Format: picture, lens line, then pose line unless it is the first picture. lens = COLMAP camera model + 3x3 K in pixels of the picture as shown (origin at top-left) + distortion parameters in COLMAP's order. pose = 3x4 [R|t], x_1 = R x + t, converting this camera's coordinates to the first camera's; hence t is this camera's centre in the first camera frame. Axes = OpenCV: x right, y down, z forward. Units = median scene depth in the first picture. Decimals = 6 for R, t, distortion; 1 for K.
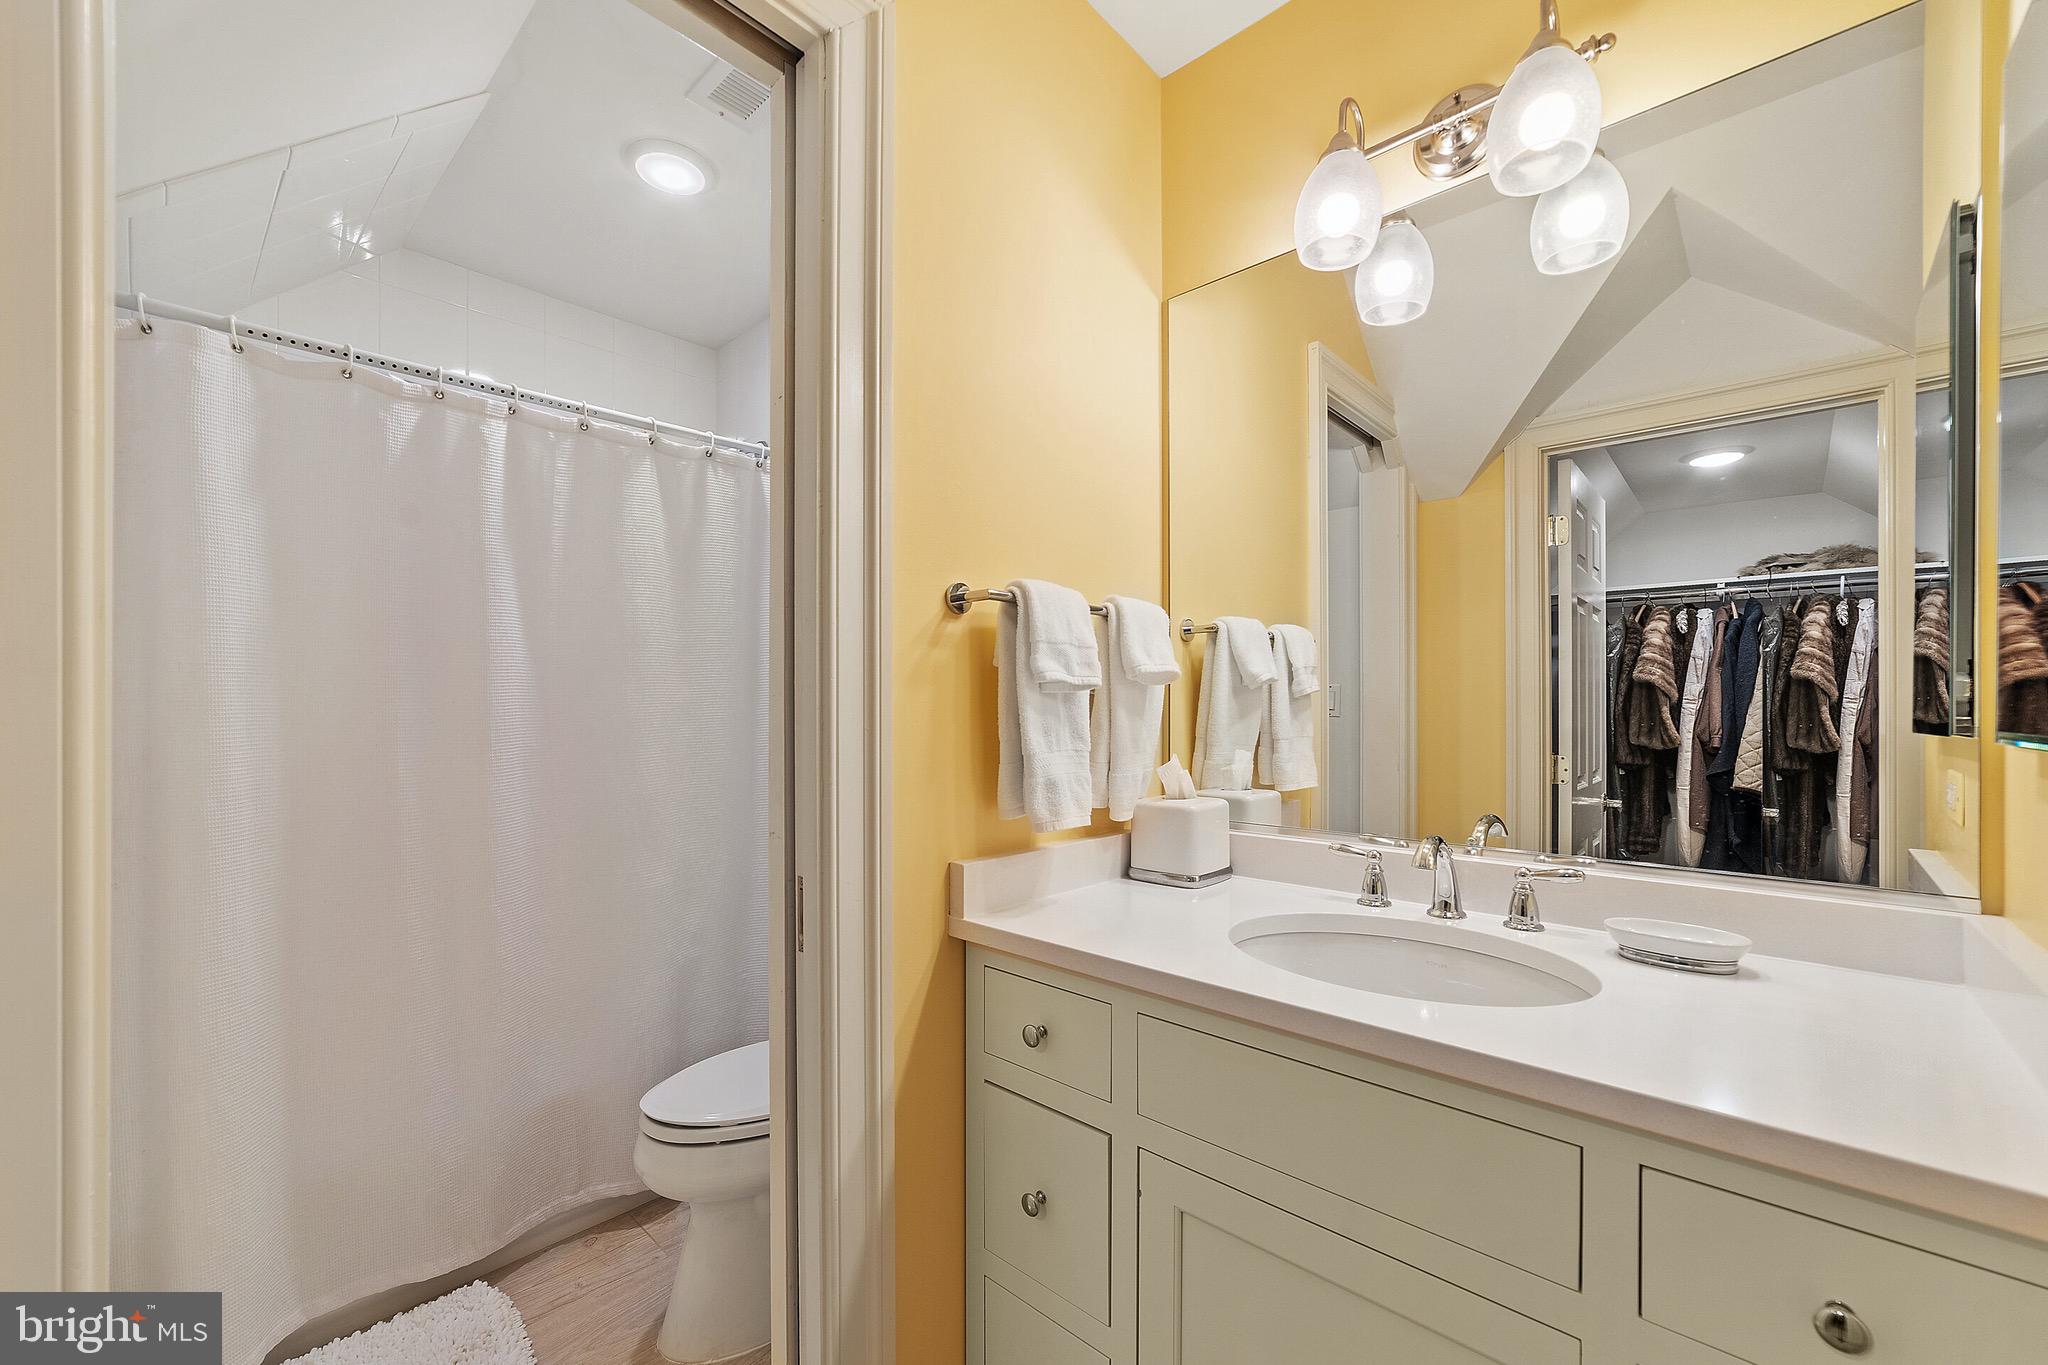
lens RADIAL K [[801.2, 0, 1032.9], [0, 801.2, 687.8], [0, 0, 1]] dist [-0.001374, 0.000028]
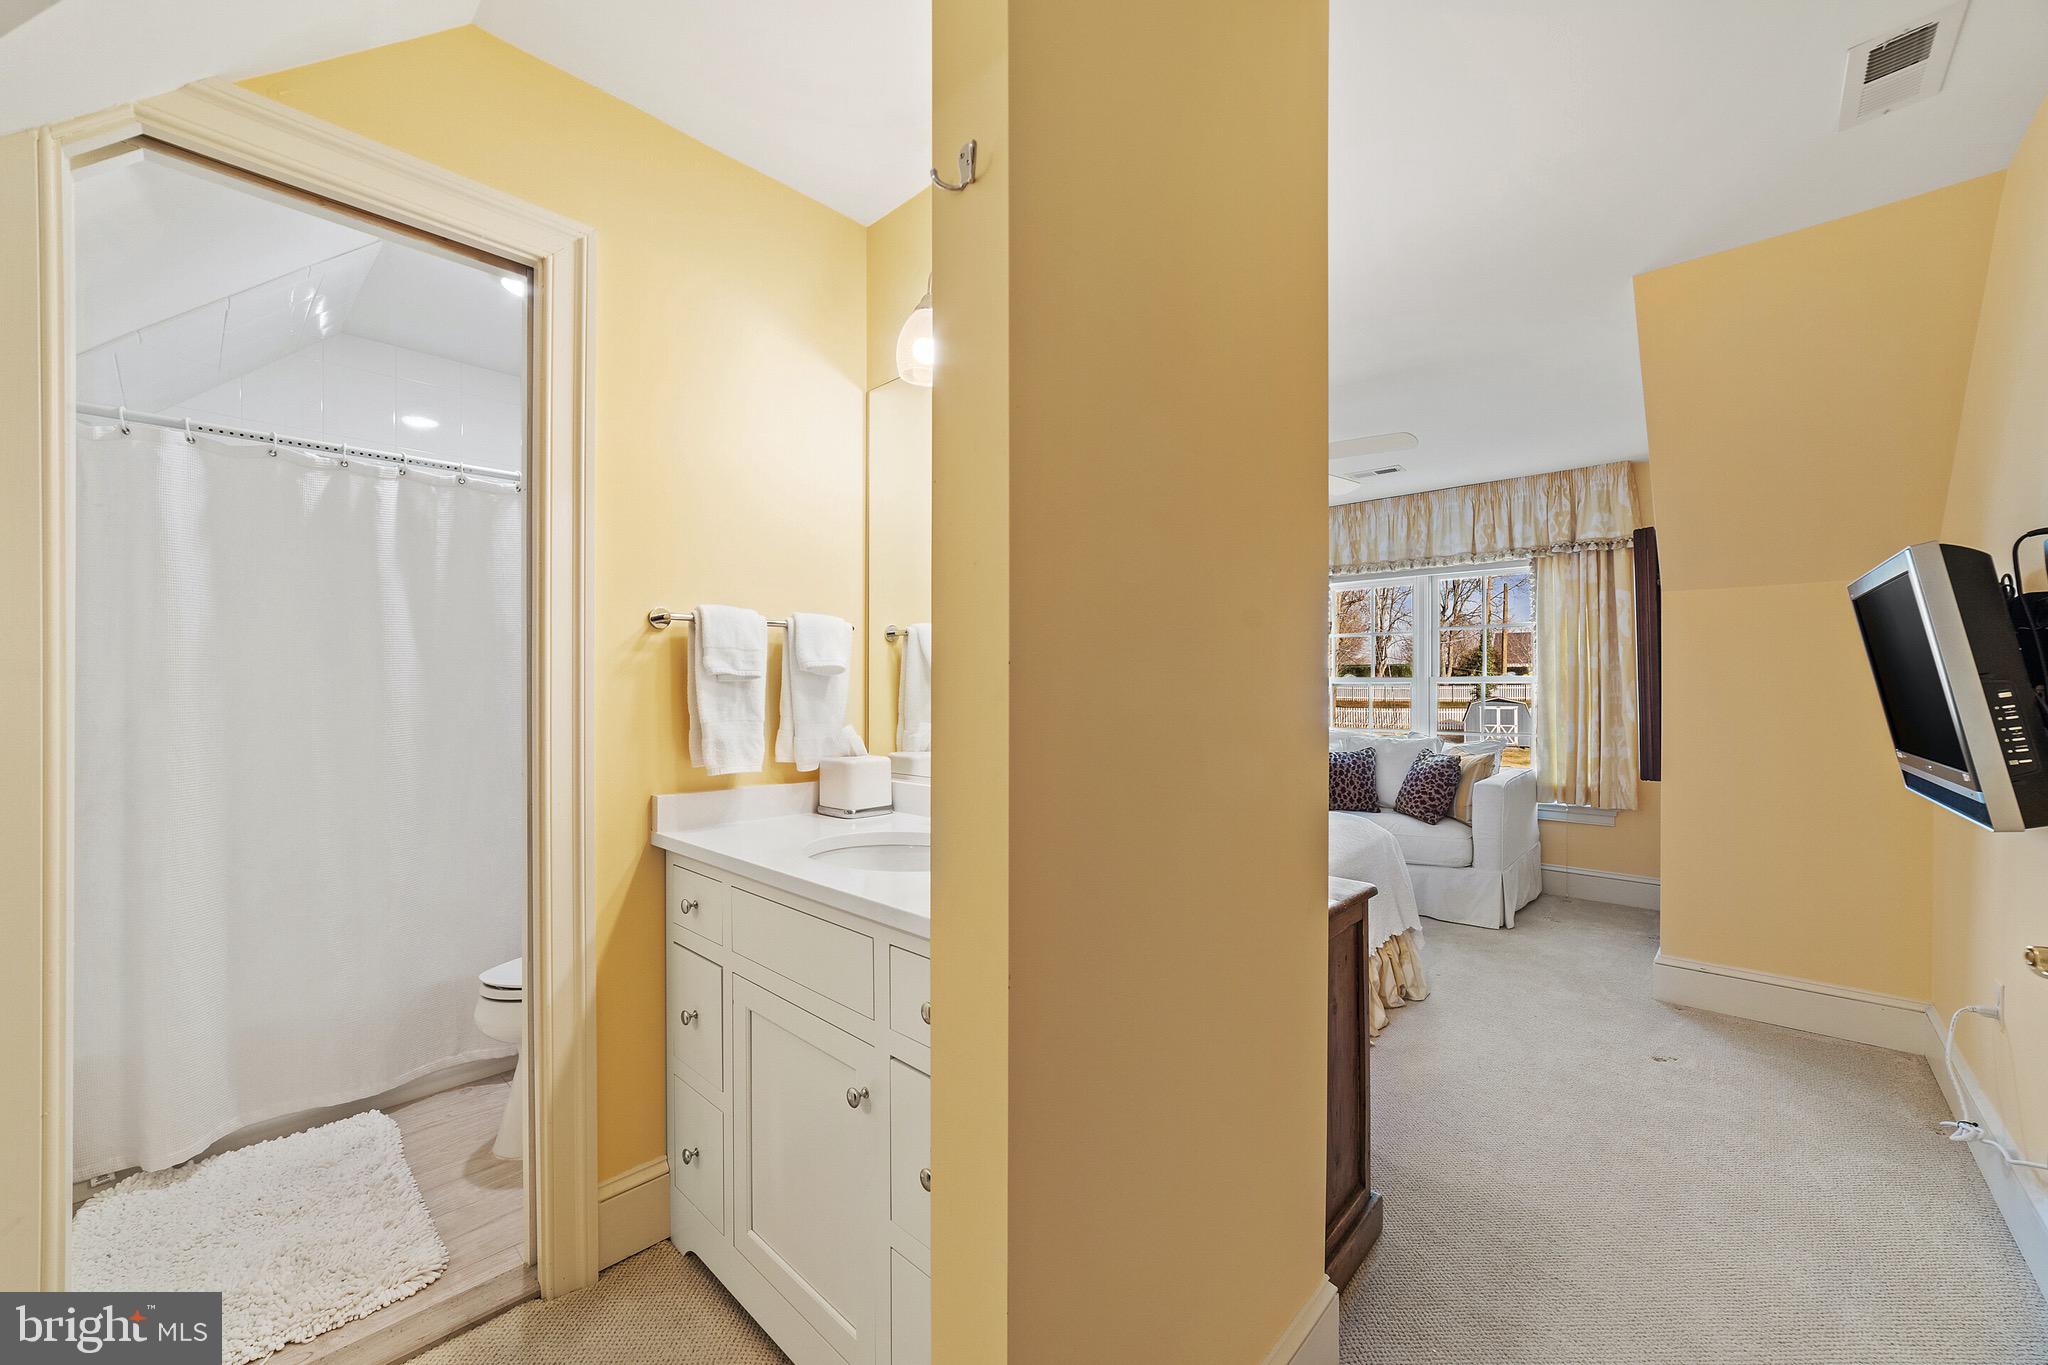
lens RADIAL K [[770.3, 0, 1010.0], [0, 770.3, 671.7], [0, 0, 1]] dist [0.000655, 0.000348]
pose [[0.999806, -0.002204, -0.019588, 0.475736], [0.002229, 0.999997, 0.001234, -0.010268], [0.019585, -0.001277, 0.999807, -0.335401]]
